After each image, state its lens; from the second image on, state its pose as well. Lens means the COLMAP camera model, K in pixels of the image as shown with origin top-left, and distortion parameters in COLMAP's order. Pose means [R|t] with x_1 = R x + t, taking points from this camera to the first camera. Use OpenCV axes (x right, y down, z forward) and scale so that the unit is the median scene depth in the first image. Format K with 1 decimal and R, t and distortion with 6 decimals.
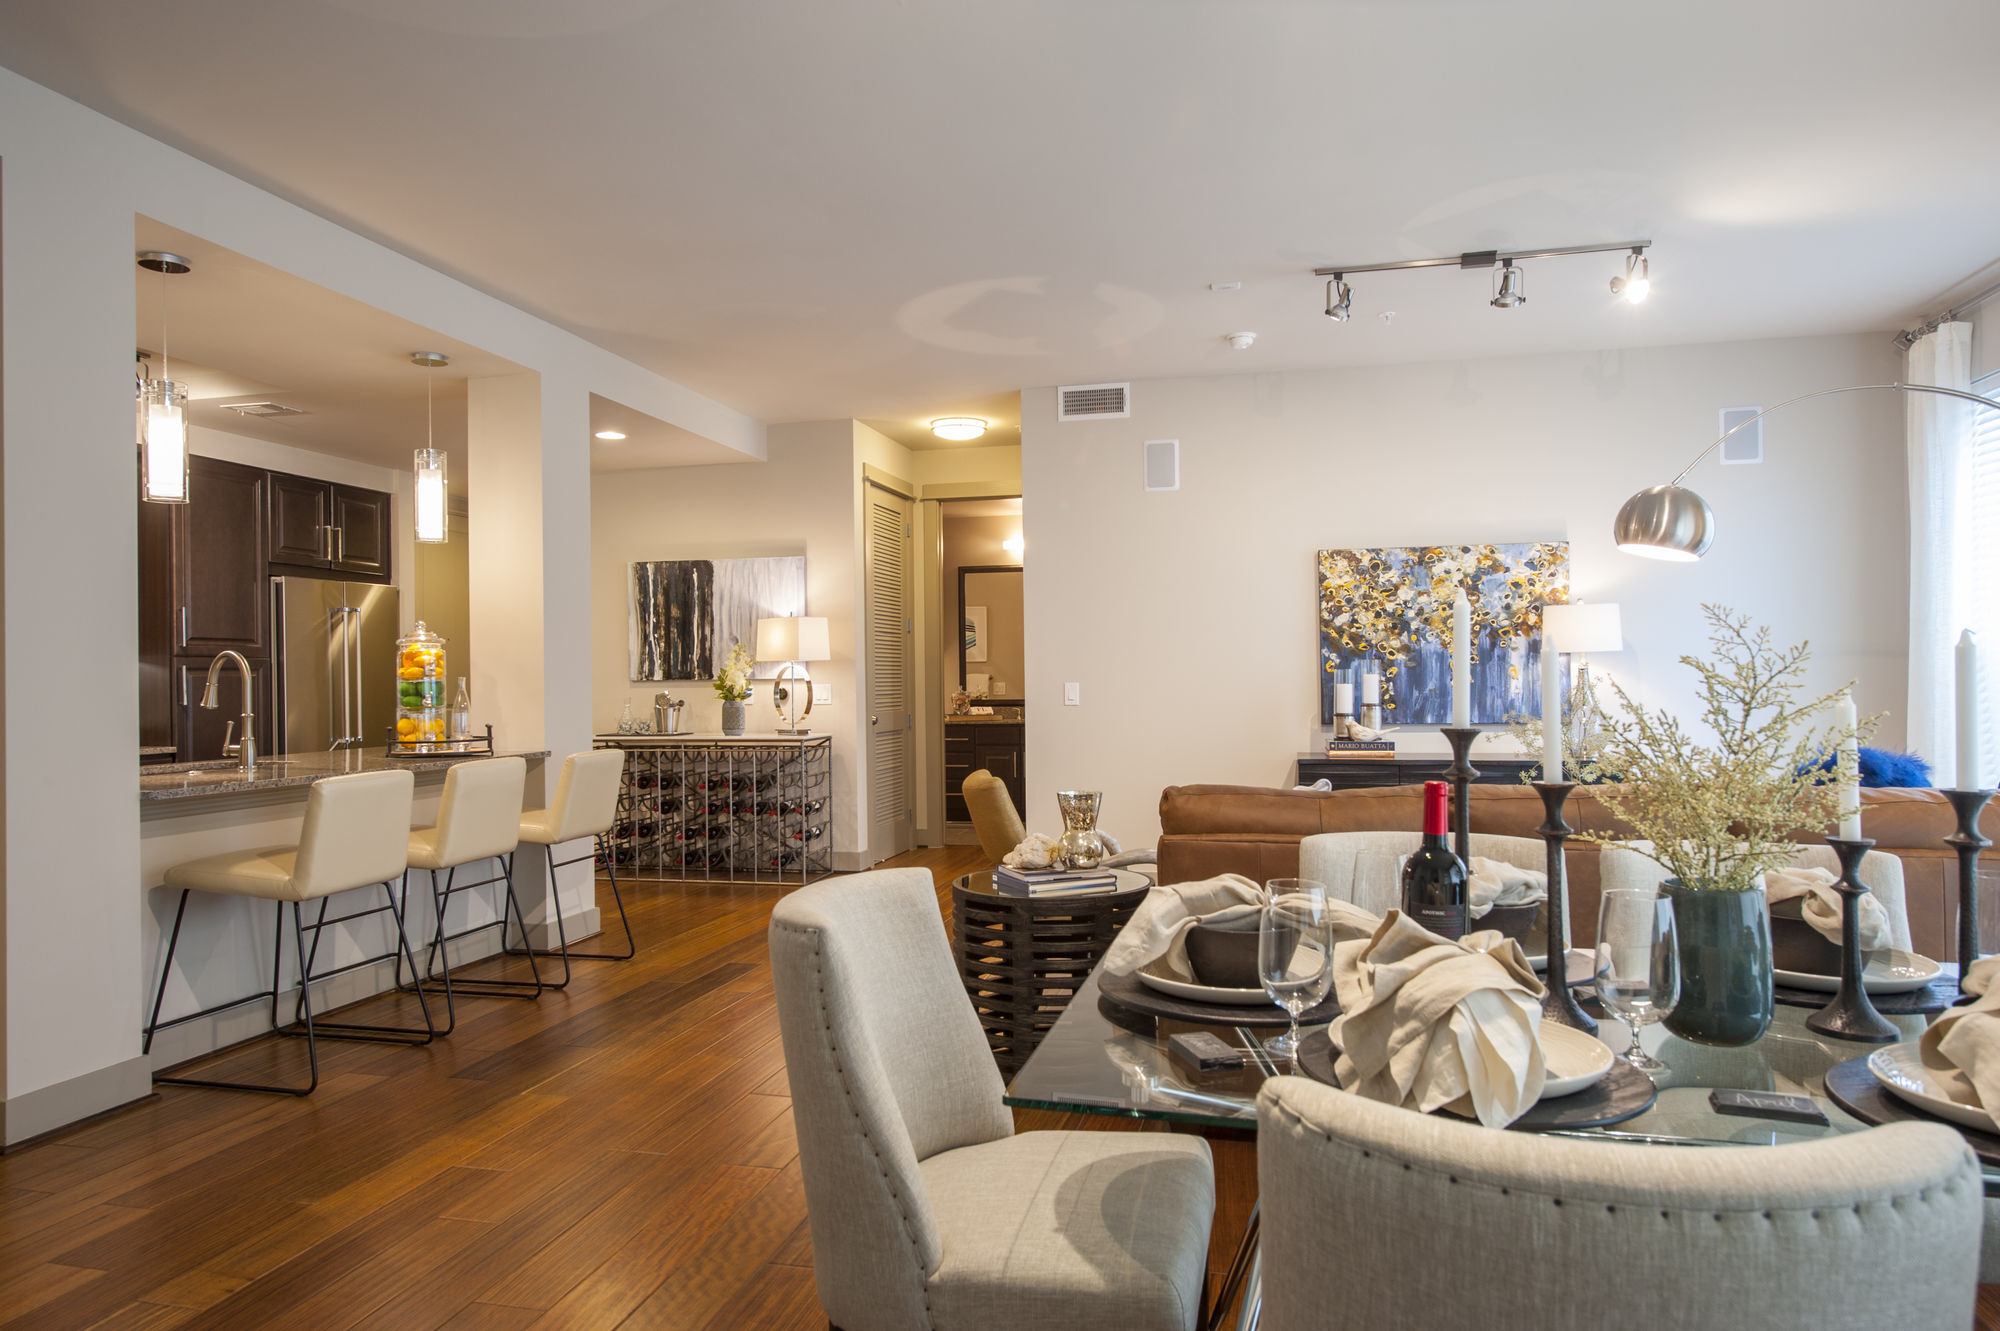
lens RADIAL K [[1229.0, 0, 1004.1], [0, 1229.0, 670.1], [0, 0, 1]] dist [0.003279, -0.000374]
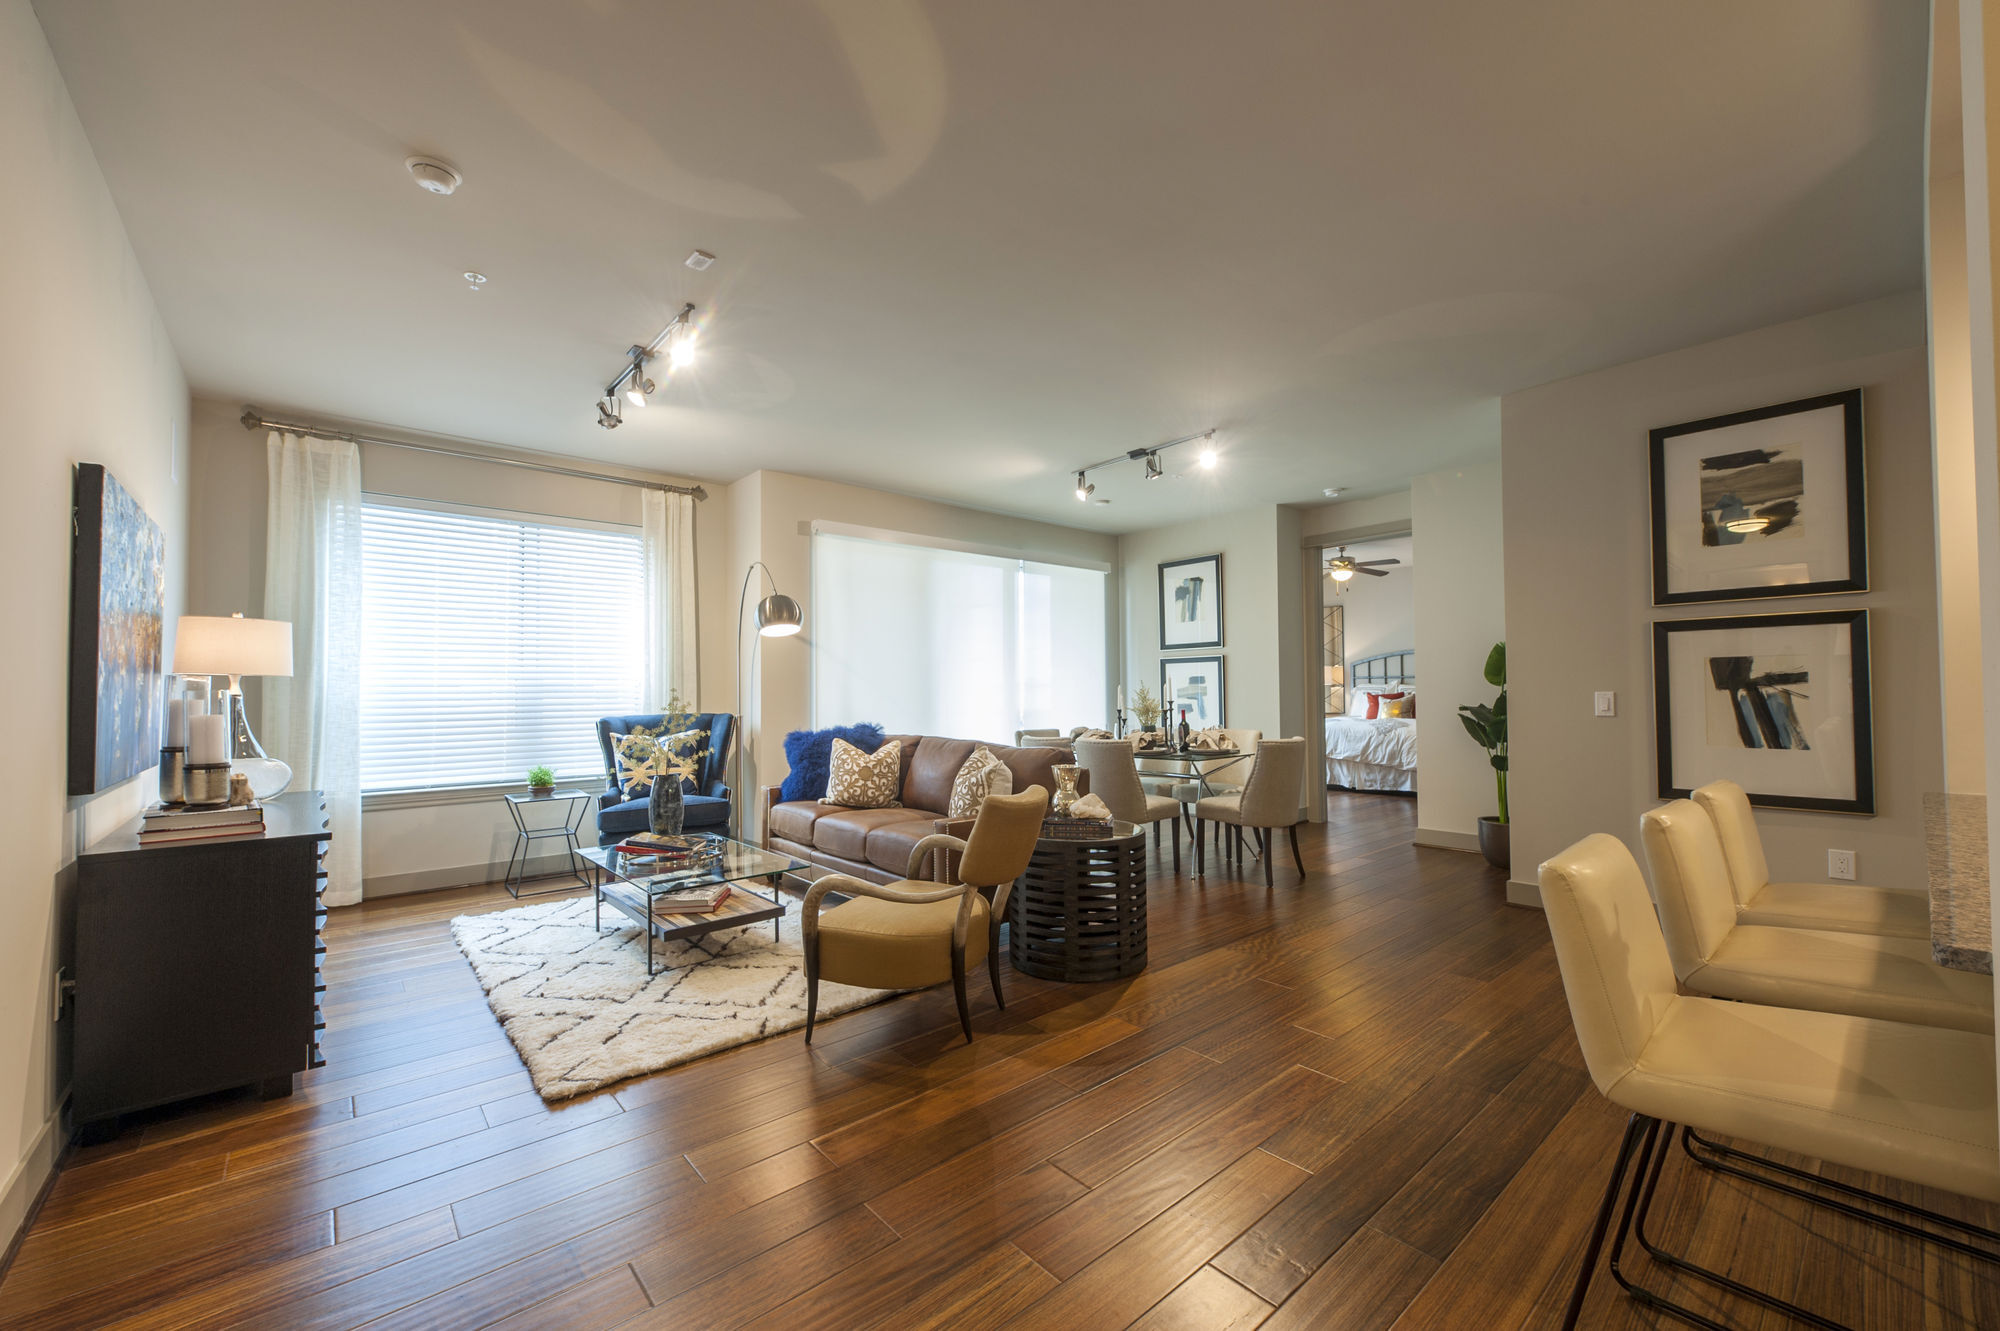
lens RADIAL K [[794.2, 0, 1008.6], [0, 794.2, 675.5], [0, 0, 1]] dist [-0.015741, -0.001545]
pose [[-0.818673, 0.031571, 0.573392, -0.265489], [0.015358, 0.999334, -0.033095, 0.010456], [-0.574055, -0.018288, -0.818612, 1.092128]]
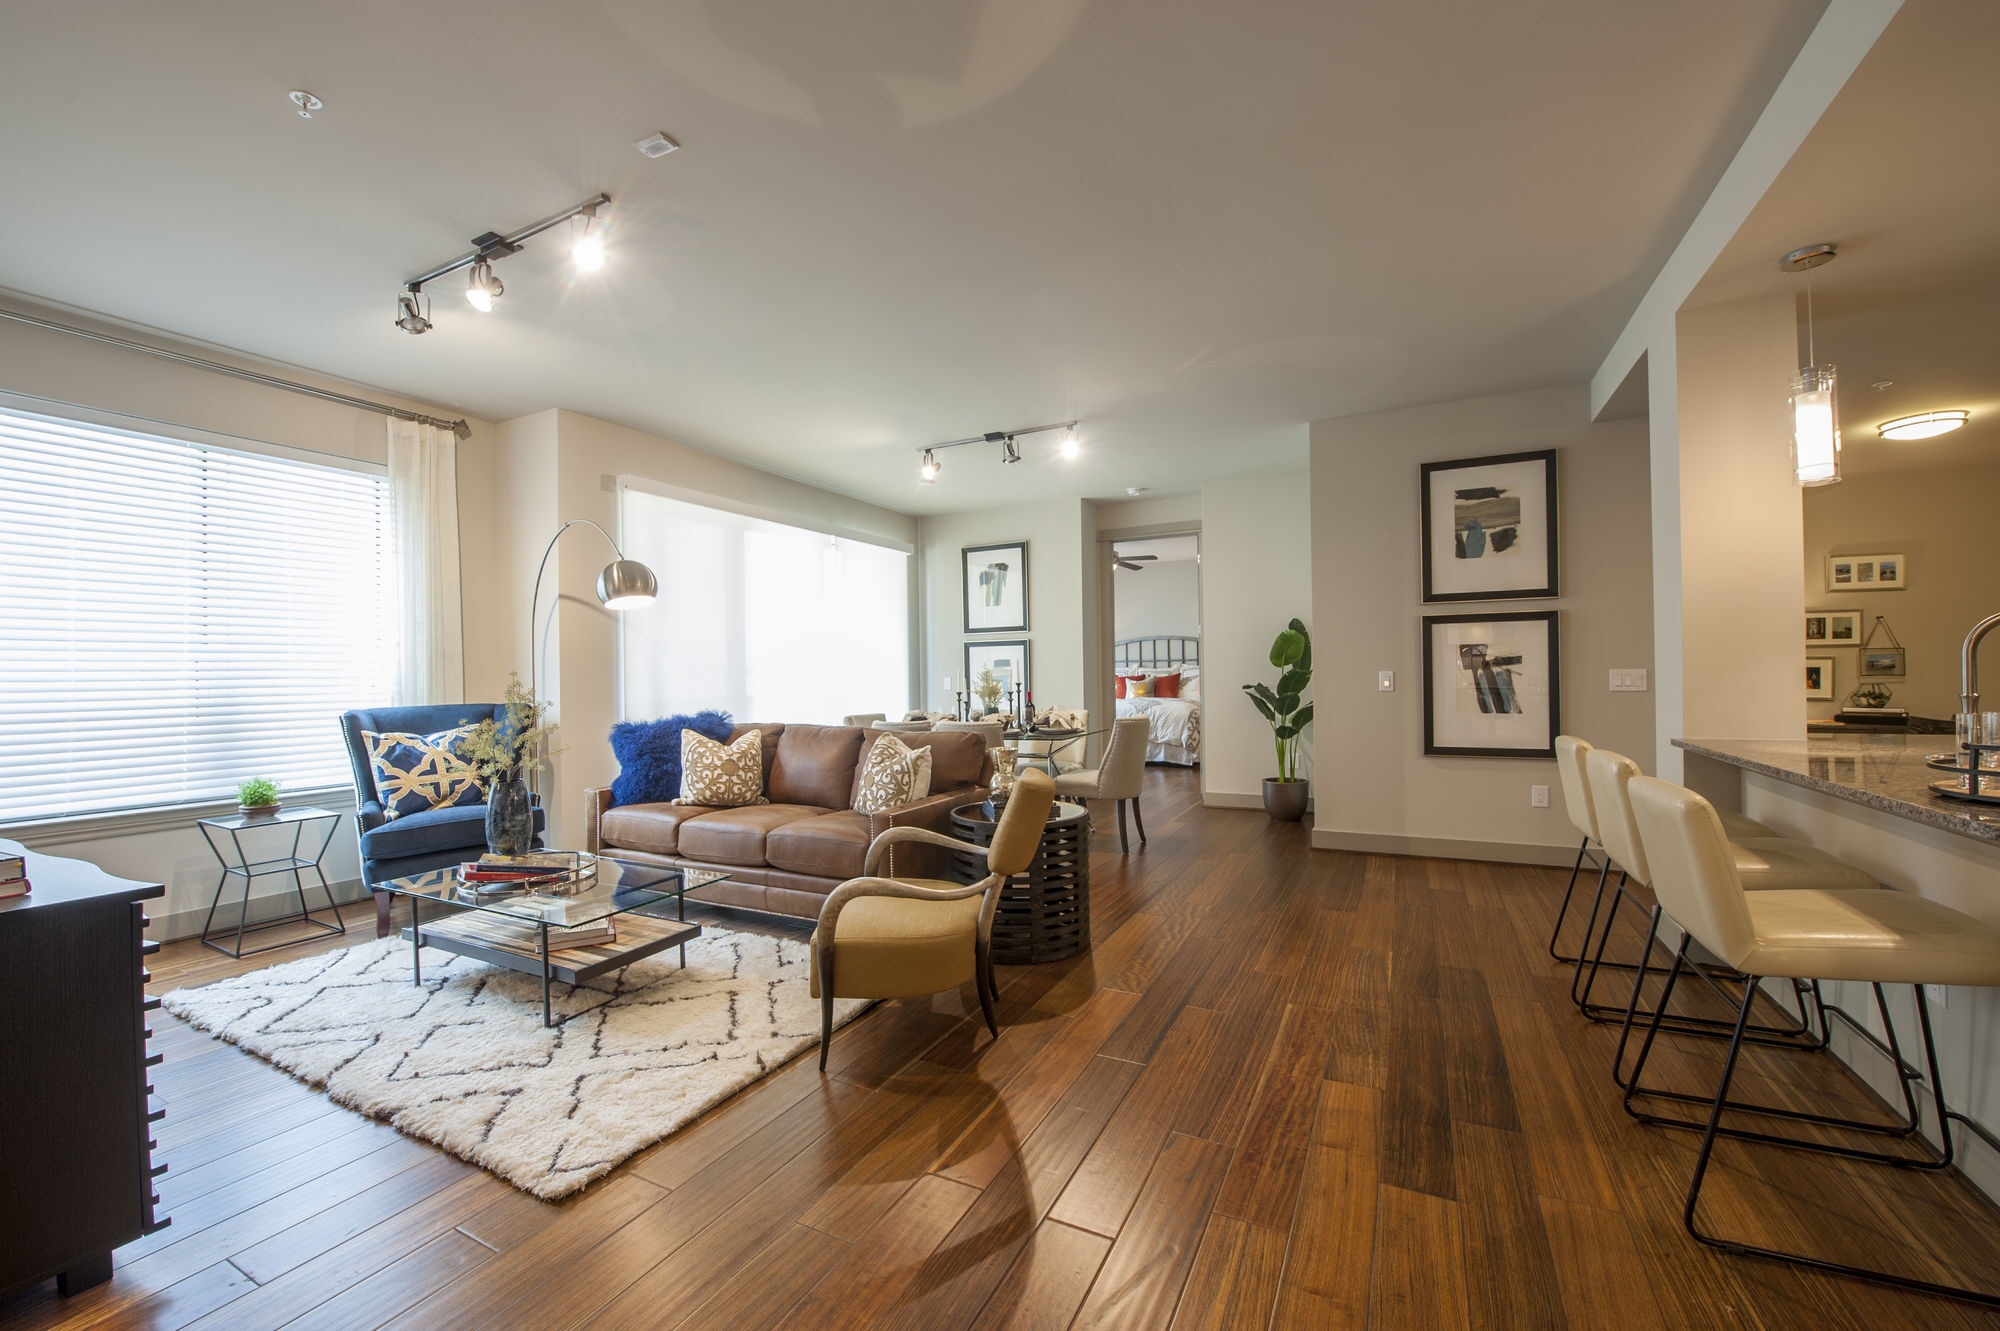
lens RADIAL K [[794.2, 0, 1011.0], [0, 794.2, 676.1], [0, 0, 1]] dist [-0.015741, -0.001545]
pose [[-0.975836, 0.025528, 0.217008, -0.097074], [0.025094, 0.999674, -0.004758, 0.008804], [-0.217059, 0.000802, -0.976158, 1.153607]]
